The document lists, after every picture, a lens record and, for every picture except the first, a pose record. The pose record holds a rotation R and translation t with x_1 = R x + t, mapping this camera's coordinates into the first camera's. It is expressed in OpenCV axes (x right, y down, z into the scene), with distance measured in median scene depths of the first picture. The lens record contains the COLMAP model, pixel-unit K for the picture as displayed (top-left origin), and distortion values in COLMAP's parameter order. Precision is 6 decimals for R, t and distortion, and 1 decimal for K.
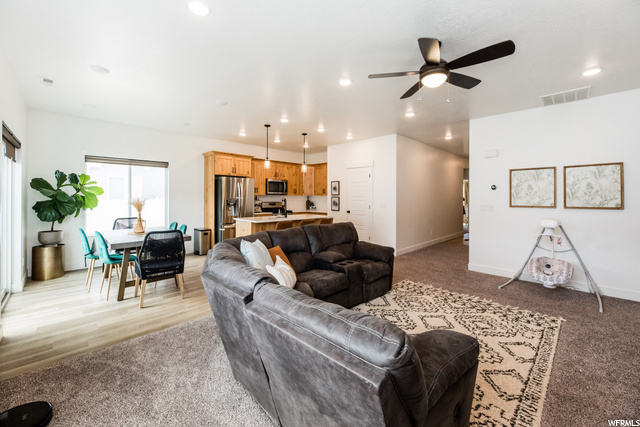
lens RADIAL K [[256.7, 0, 311.2], [0, 256.7, 197.6], [0, 0, 1]] dist [-0.003602, -0.000335]
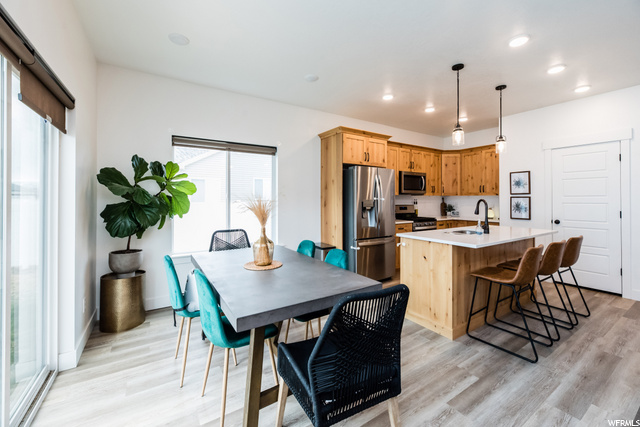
lens RADIAL K [[256.7, 0, 312.0], [0, 256.7, 199.0], [0, 0, 1]] dist [-0.003602, -0.000335]
pose [[0.977645, -0.003644, -0.210230, -0.394170], [0.002680, 0.999985, -0.004869, 0.005523], [0.210245, 0.004197, 0.977640, 0.431538]]
